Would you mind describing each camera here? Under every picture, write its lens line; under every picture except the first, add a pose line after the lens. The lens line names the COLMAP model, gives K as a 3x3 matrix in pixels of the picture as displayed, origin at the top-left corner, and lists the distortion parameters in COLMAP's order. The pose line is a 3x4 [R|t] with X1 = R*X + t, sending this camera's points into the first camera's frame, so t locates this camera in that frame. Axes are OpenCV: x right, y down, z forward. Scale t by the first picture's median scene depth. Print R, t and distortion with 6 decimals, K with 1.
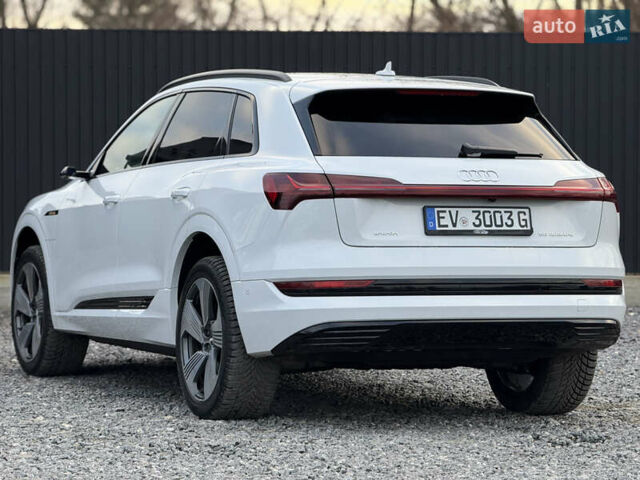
lens RADIAL K [[2487.8, 0, 320.0], [0, 2487.8, 240.0], [0, 0, 1]] dist [-0.223328, 1.287417]
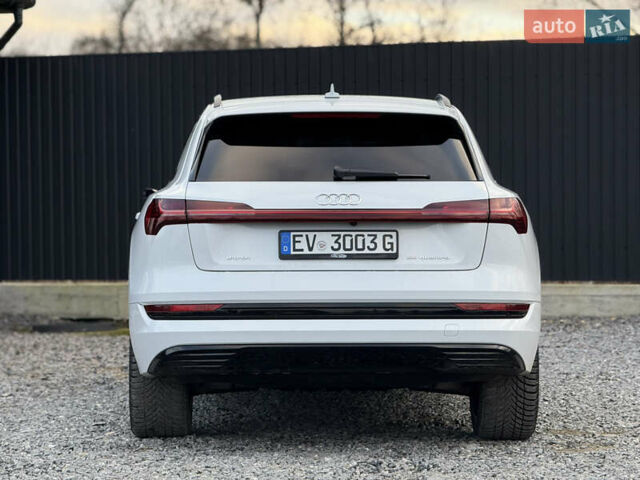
lens RADIAL K [[2487.8, 0, 320.0], [0, 2487.8, 240.0], [0, 0, 1]] dist [-0.223328, 1.287417]
pose [[0.929217, -0.004647, -0.369505, 0.424999], [0.005387, 0.999985, 0.000972, -0.010557], [0.369495, -0.002894, 0.929228, 0.070543]]
